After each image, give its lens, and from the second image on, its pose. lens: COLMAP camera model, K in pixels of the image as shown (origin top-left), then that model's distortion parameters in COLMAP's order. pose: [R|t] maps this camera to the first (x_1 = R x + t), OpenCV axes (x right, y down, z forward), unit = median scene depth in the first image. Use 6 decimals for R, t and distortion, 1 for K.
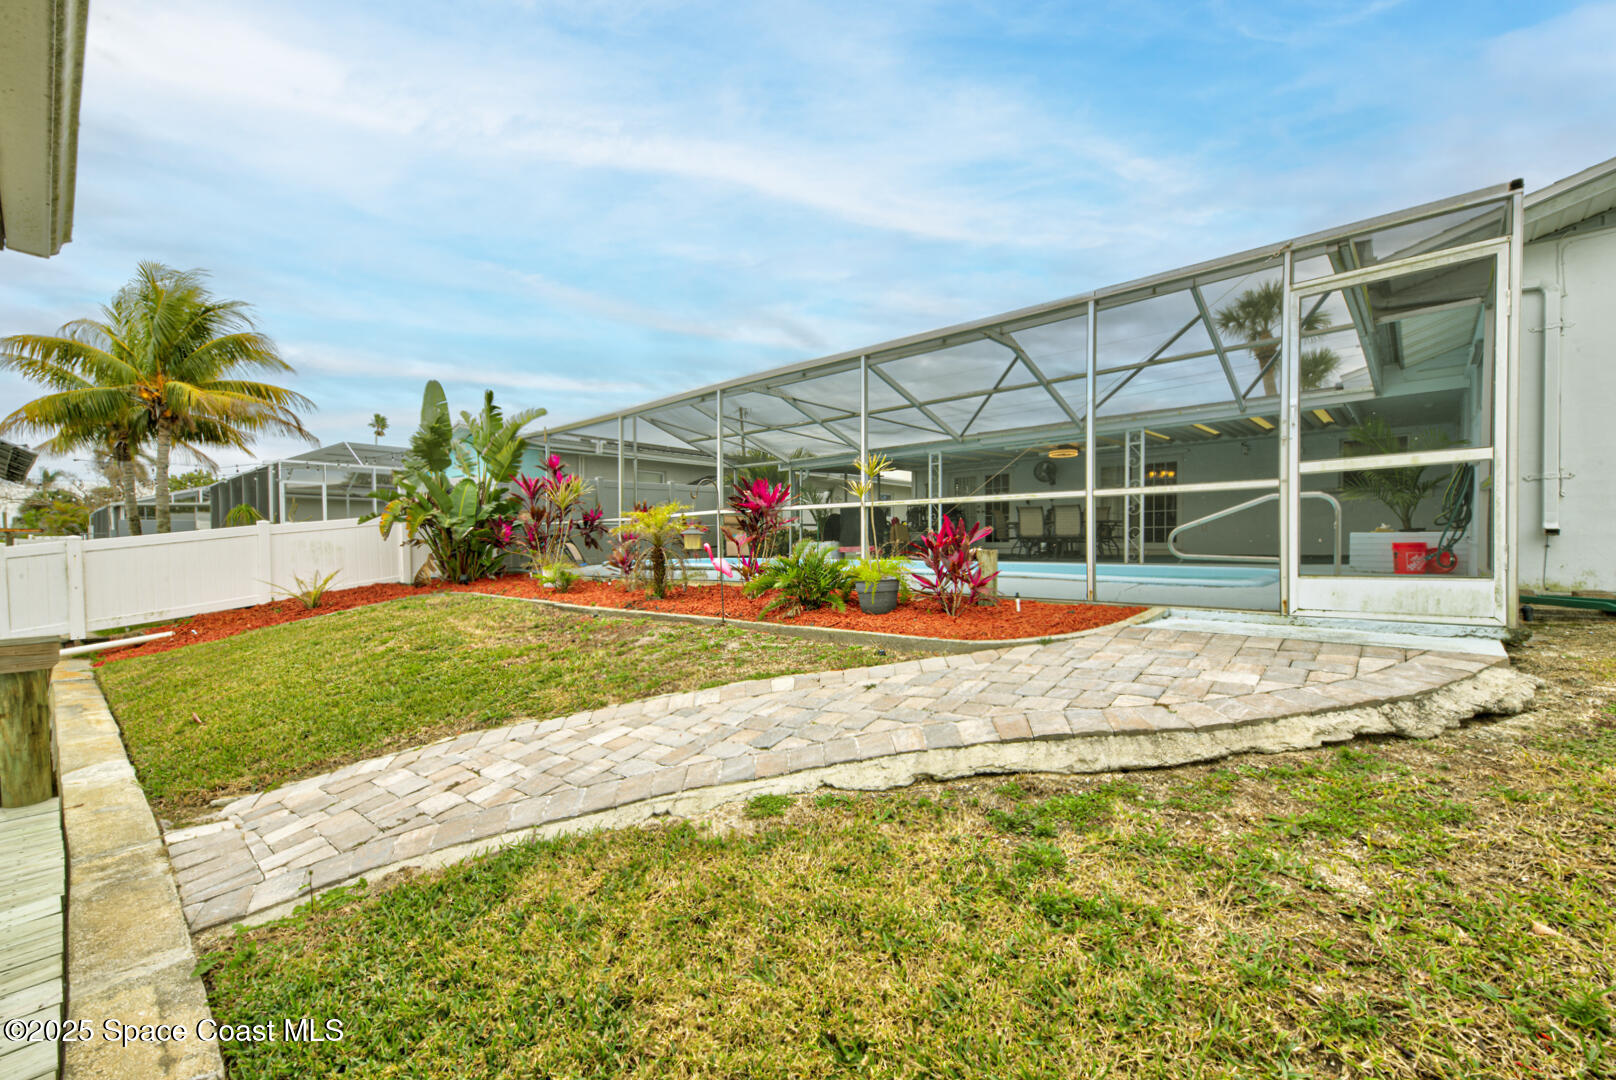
lens RADIAL K [[686.1, 0, 810.1], [0, 686.1, 545.2], [0, 0, 1]] dist [0.002884, 0.000162]
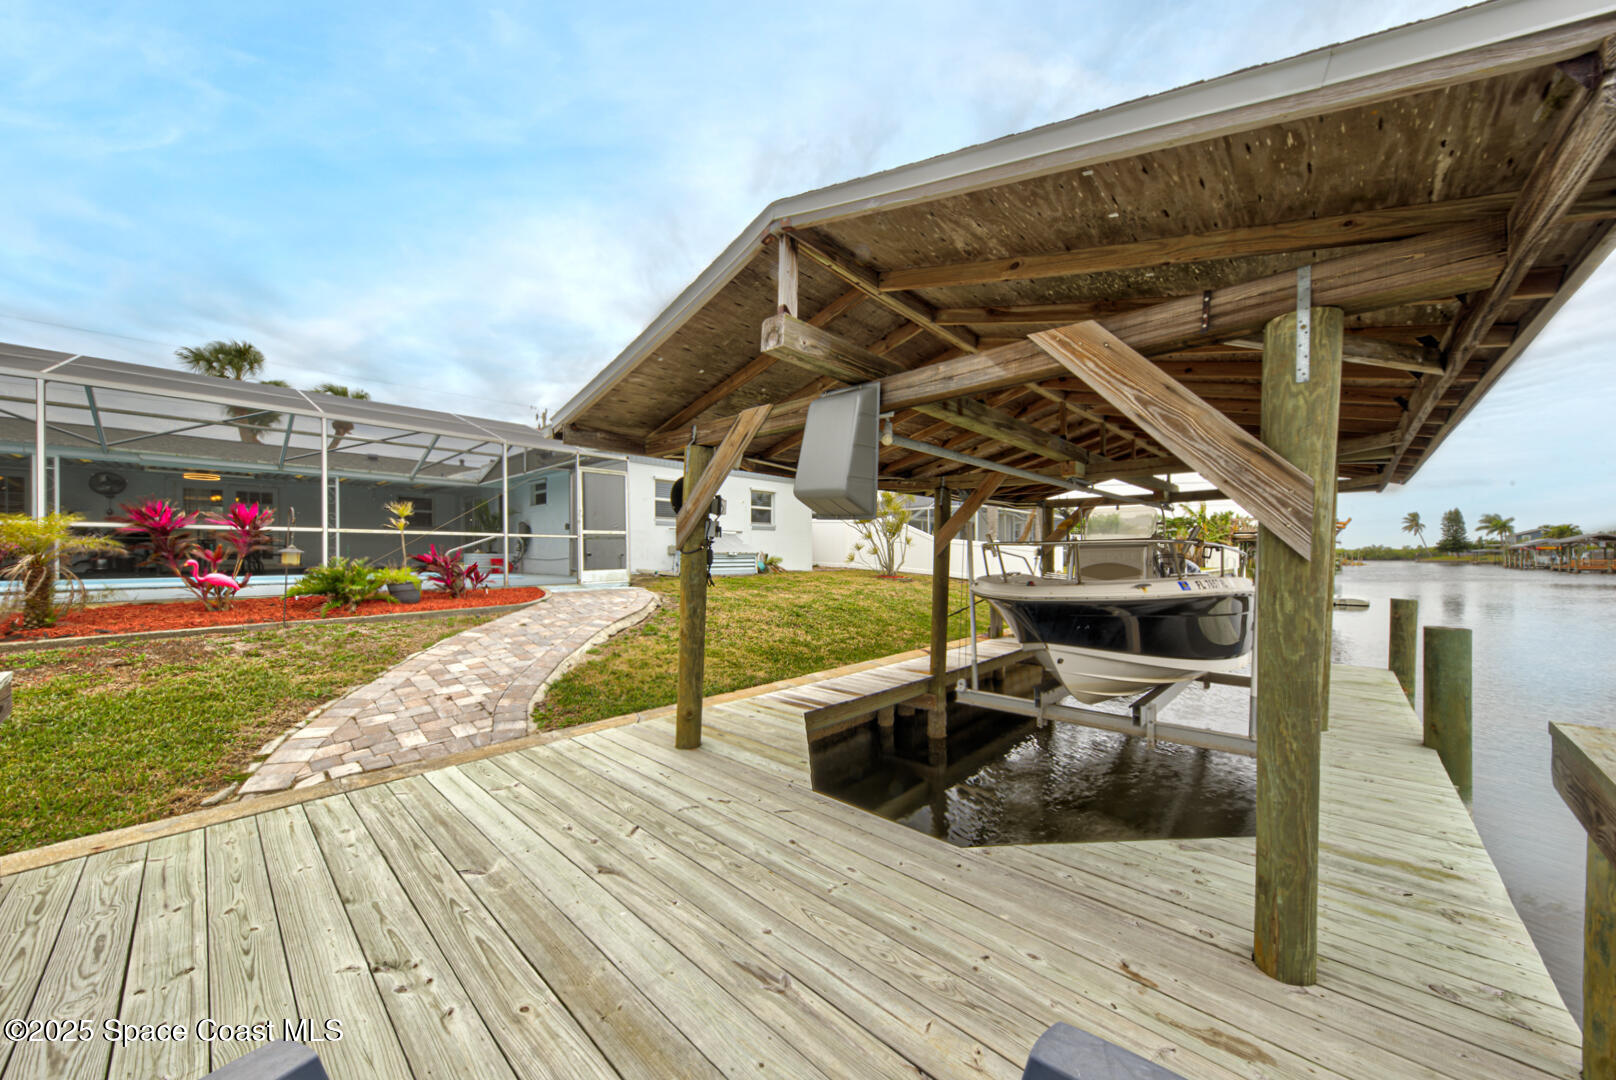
lens RADIAL K [[559.3, 0, 813.0], [0, 559.3, 549.2], [0, 0, 1]] dist [0.000787, 0.000001]
pose [[0.019230, 0.010388, 0.999761, -1.581809], [0.005179, 0.999932, -0.010490, -0.013845], [-0.999802, 0.005379, 0.019175, 0.021660]]
